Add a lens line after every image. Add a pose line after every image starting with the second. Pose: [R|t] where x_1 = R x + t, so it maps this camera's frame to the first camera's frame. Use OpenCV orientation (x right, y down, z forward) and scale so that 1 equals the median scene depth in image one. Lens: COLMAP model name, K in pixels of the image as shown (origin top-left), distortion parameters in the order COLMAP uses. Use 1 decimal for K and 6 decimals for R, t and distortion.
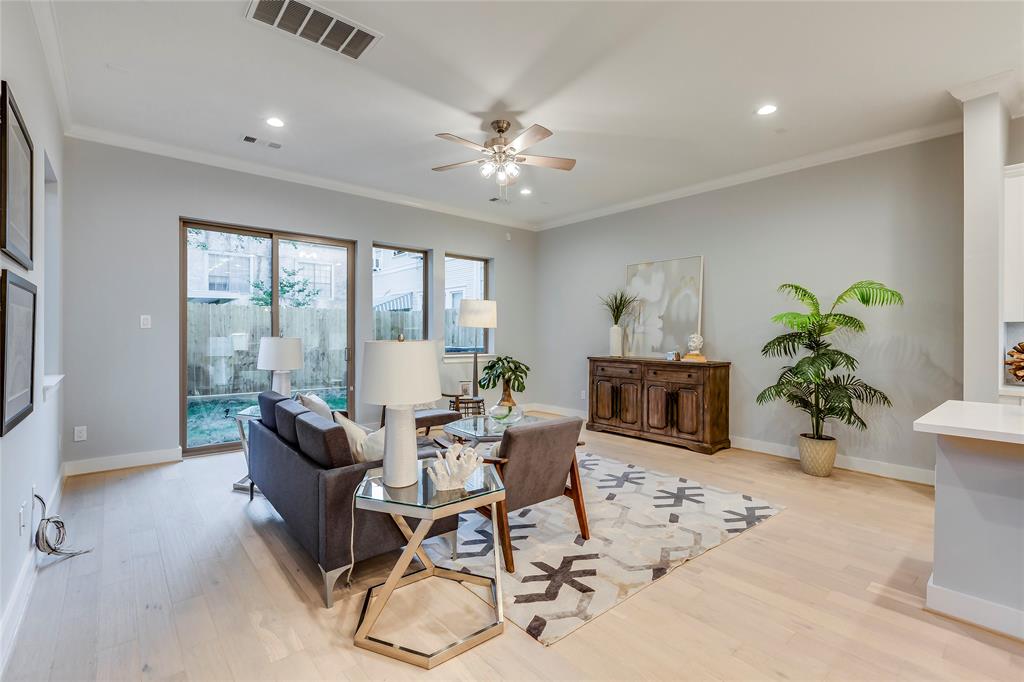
lens RADIAL K [[464.6, 0, 508.3], [0, 464.6, 336.2], [0, 0, 1]] dist [-0.002118, -0.000337]
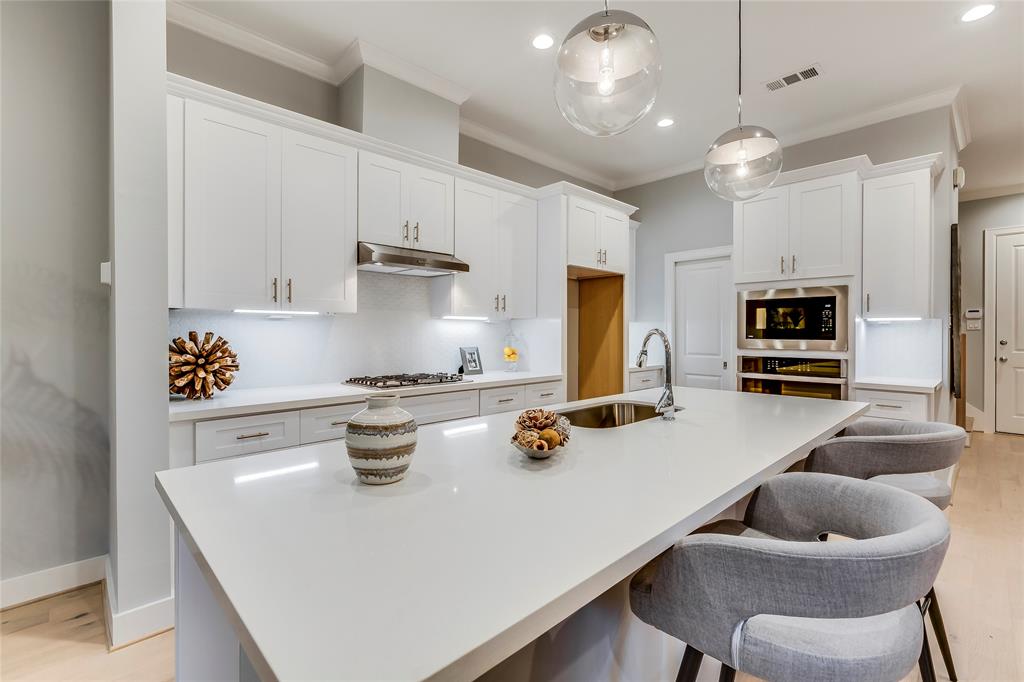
lens RADIAL K [[464.6, 0, 508.3], [0, 464.6, 336.2], [0, 0, 1]] dist [-0.002118, -0.000337]
pose [[-0.064754, -0.014031, 0.997803, 0.255955], [0.002228, 0.999897, 0.014205, 0.001324], [-0.997899, 0.003143, -0.064716, 0.369321]]
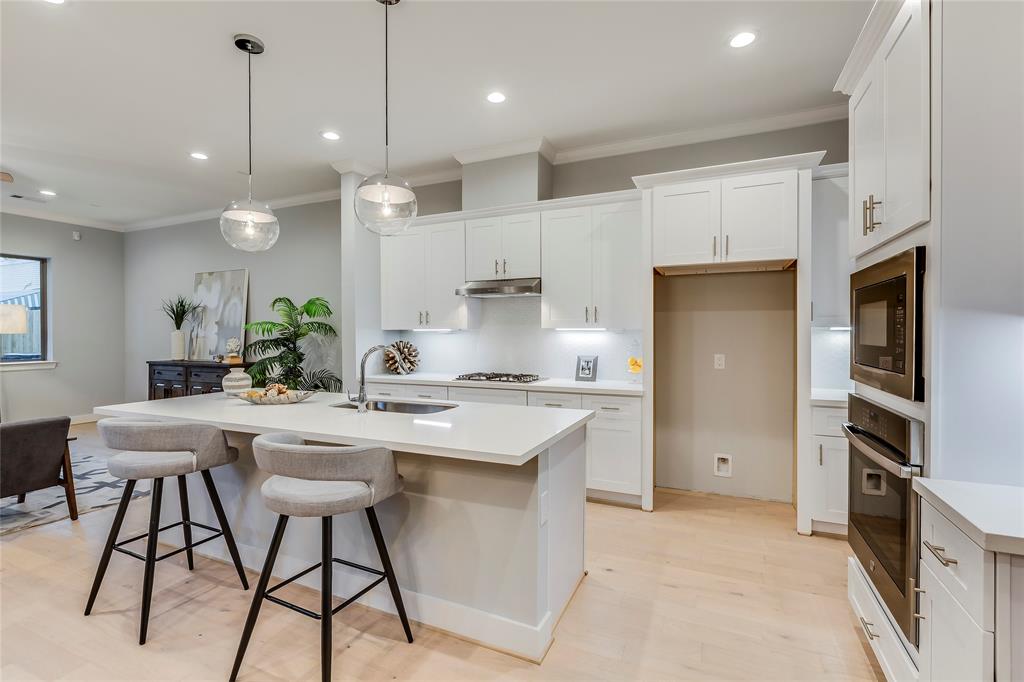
lens RADIAL K [[464.6, 0, 508.3], [0, 464.6, 336.2], [0, 0, 1]] dist [-0.002118, -0.000337]
pose [[0.900038, -0.010922, 0.435674, 0.549355], [0.009469, 0.999940, 0.005506, -0.010917], [-0.435708, -0.000830, 0.900088, -0.329692]]
